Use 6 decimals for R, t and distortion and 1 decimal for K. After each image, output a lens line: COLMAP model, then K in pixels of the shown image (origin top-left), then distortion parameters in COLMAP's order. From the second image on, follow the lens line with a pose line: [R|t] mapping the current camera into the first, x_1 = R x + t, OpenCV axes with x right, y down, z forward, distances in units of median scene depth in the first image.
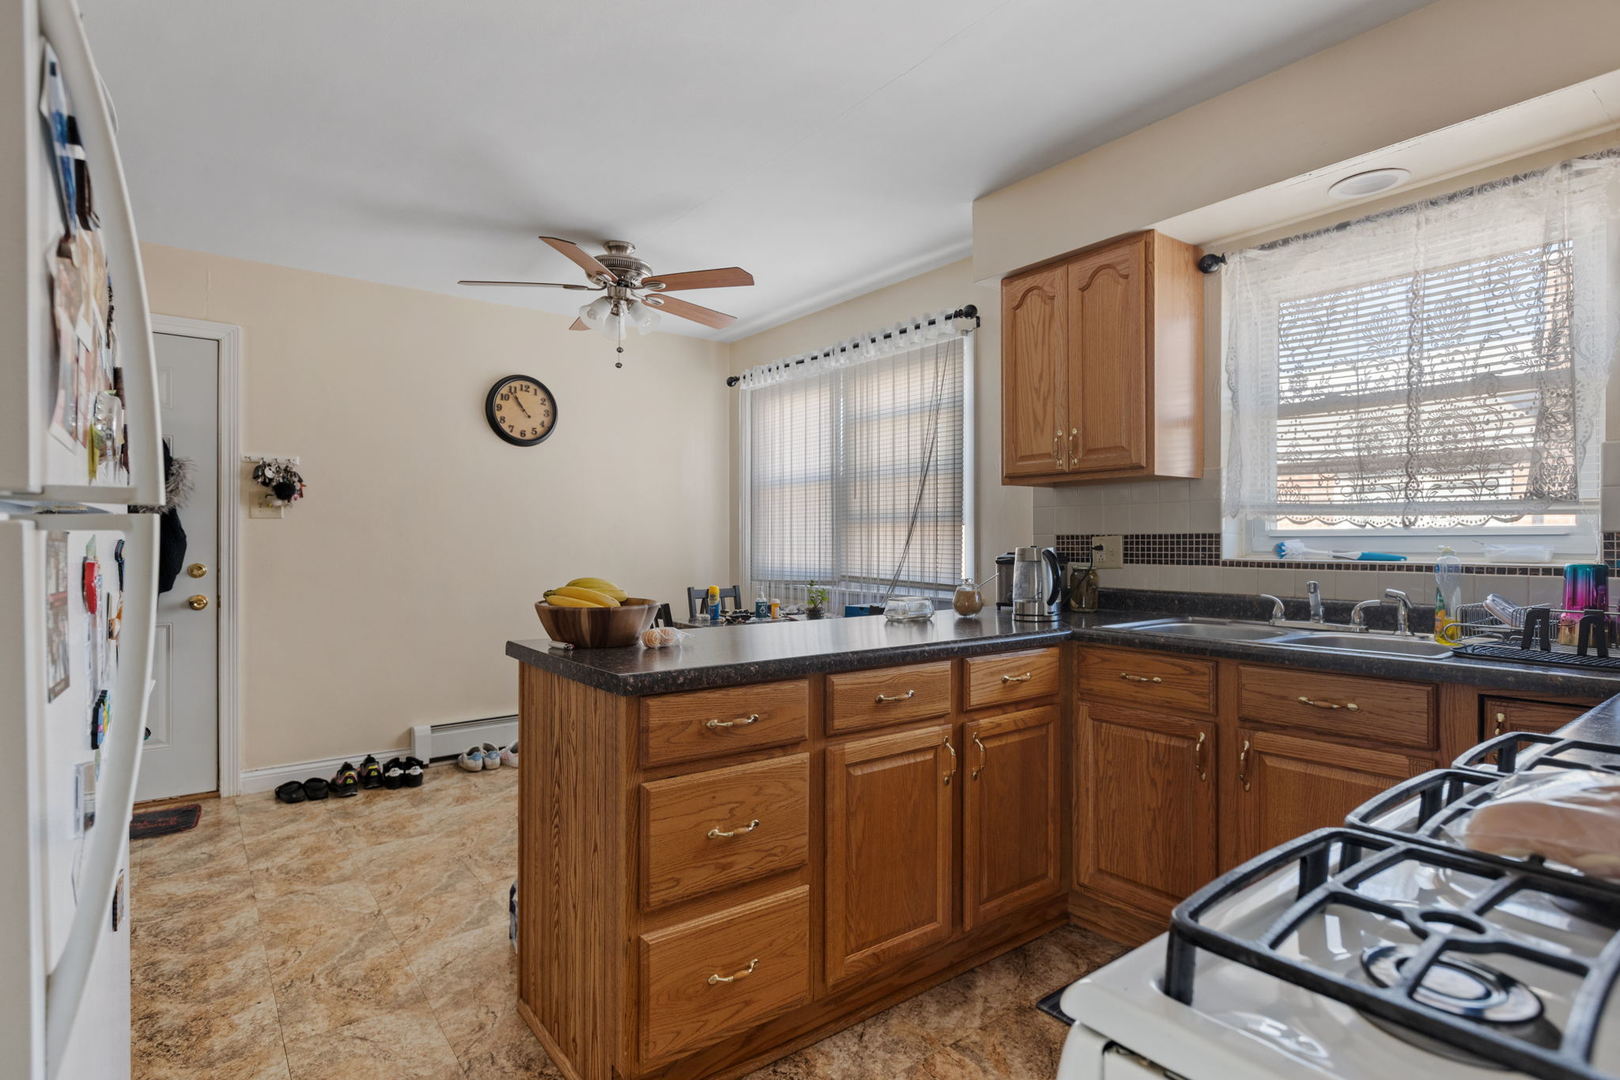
lens RADIAL K [[820.4, 0, 808.9], [0, 820.4, 546.7], [0, 0, 1]] dist [-0.000949, -0.000221]
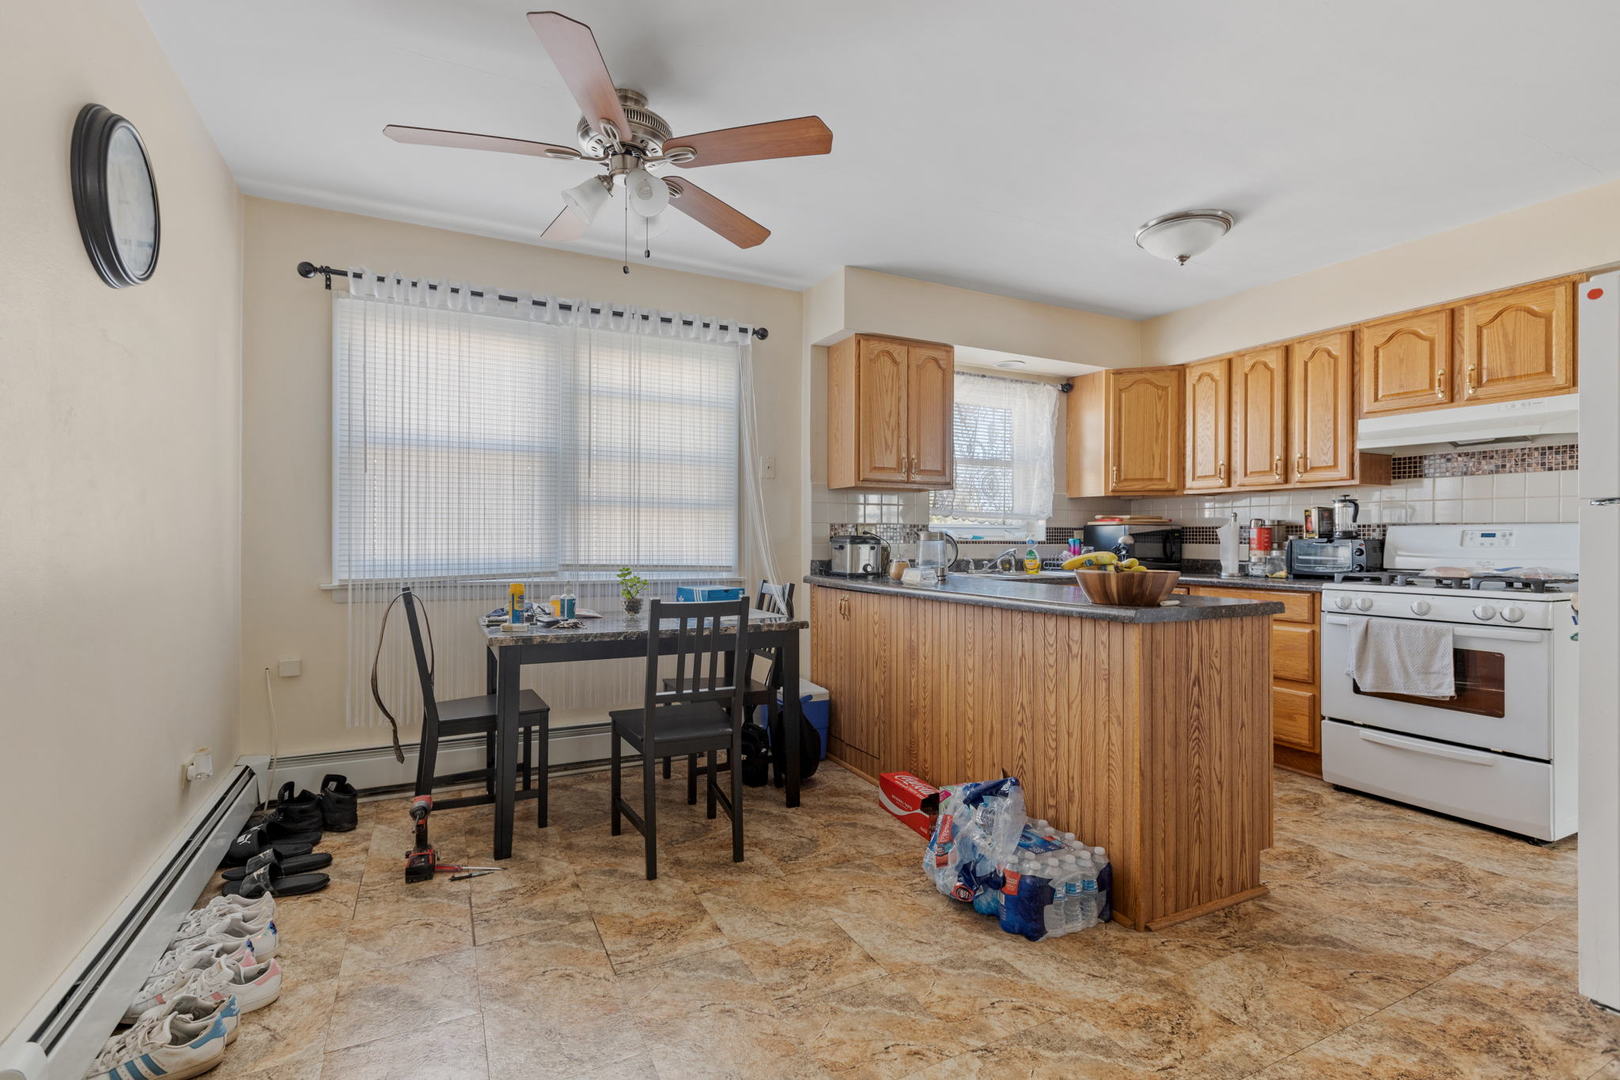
lens RADIAL K [[736.9, 0, 807.8], [0, 736.9, 535.9], [0, 0, 1]] dist [0.001551, 0.000171]
pose [[0.181406, 0.005330, 0.983394, -1.141193], [0.002061, 0.999981, -0.005800, 0.016769], [-0.983406, 0.003079, 0.181391, 1.009732]]
